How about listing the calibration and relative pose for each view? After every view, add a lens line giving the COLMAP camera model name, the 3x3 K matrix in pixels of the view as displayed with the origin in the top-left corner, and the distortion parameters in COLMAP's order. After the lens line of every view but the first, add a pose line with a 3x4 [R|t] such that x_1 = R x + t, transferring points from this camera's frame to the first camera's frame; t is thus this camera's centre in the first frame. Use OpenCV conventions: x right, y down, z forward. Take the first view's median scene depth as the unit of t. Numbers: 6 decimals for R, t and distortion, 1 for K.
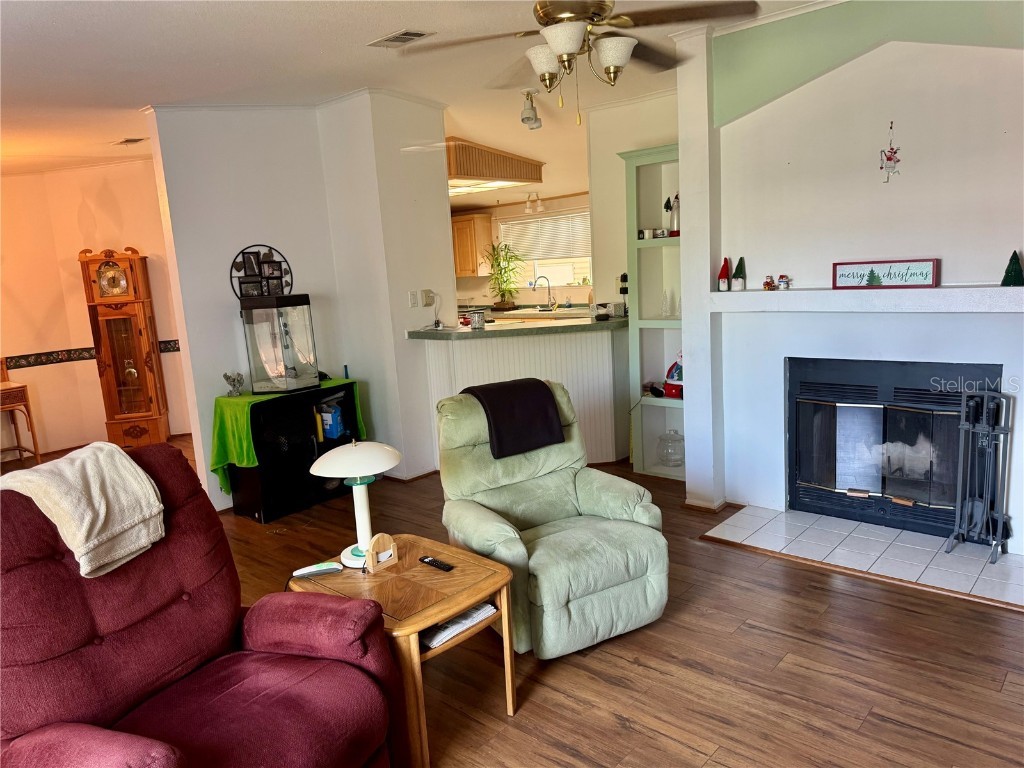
lens RADIAL K [[720.4, 0, 481.2], [0, 720.4, 389.2], [0, 0, 1]] dist [0.033565, -0.004756]
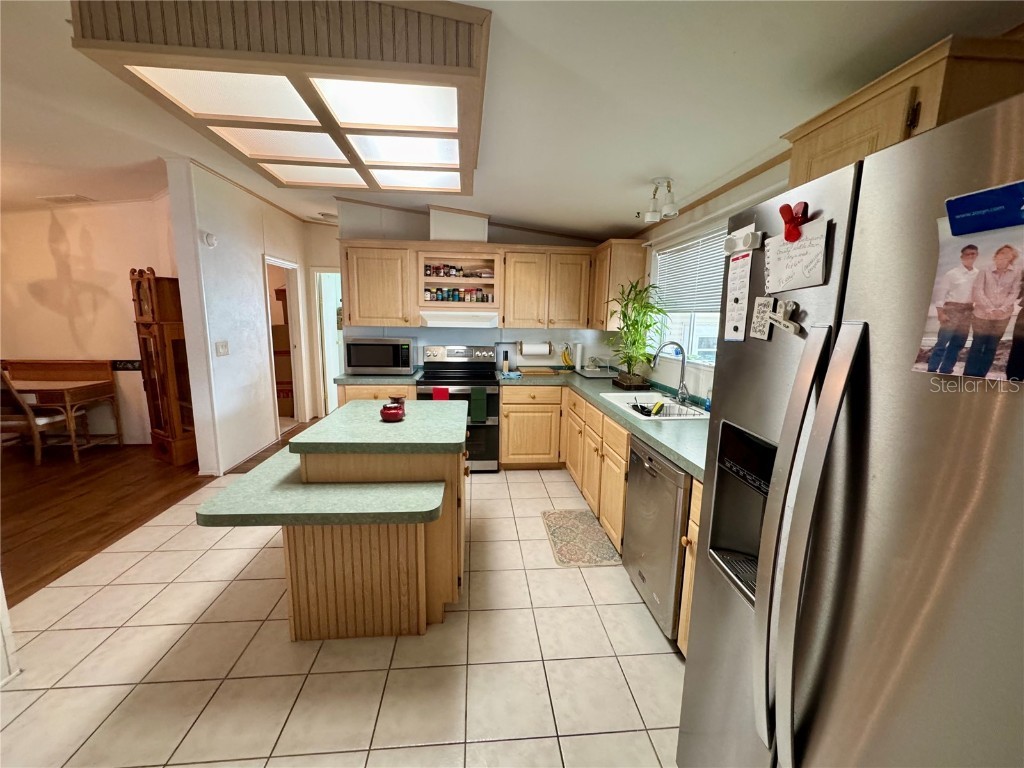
lens RADIAL K [[410.2, 0, 509.7], [0, 410.2, 383.6], [0, 0, 1]] dist [0.001150, 0.000129]
pose [[0.747767, 0.181827, -0.638579, 0.252832], [-0.176148, 0.981635, 0.073242, -0.163970], [0.640169, 0.057716, 0.766063, 0.878736]]
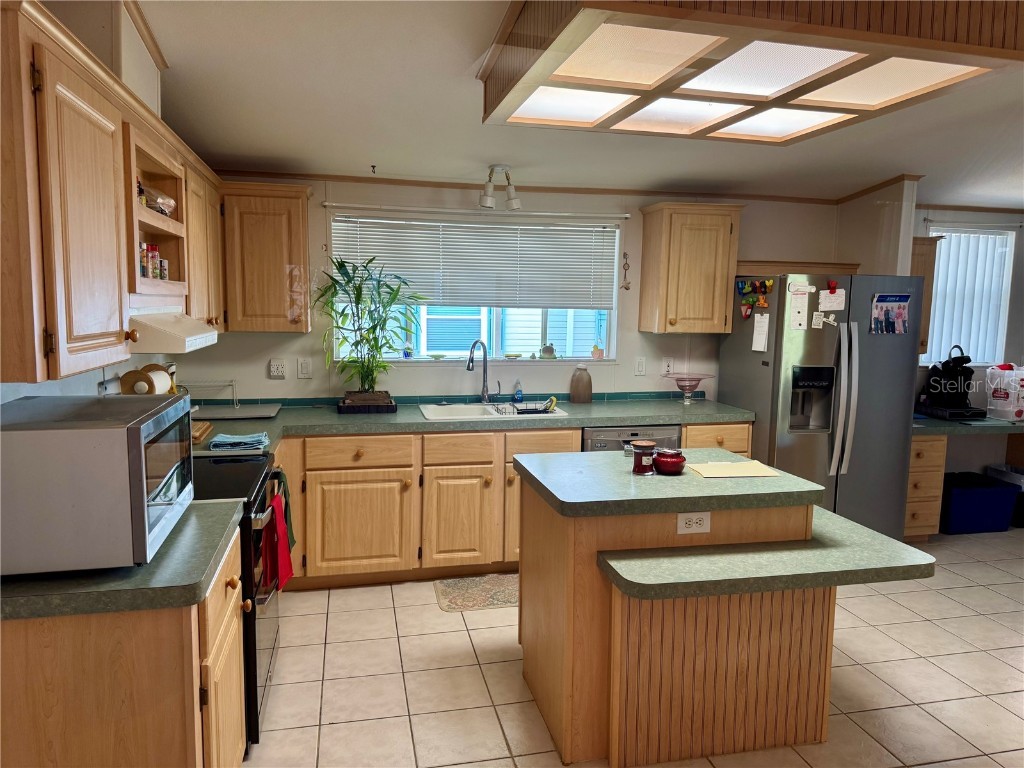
lens RADIAL K [[720.4, 0, 517.5], [0, 720.4, 379.2], [0, 0, 1]] dist [0.033565, -0.004756]
pose [[0.536470, -0.025274, 0.843541, -0.408057], [0.091432, 0.995408, -0.028324, -0.145572], [-0.838952, 0.092321, 0.536317, 0.917114]]
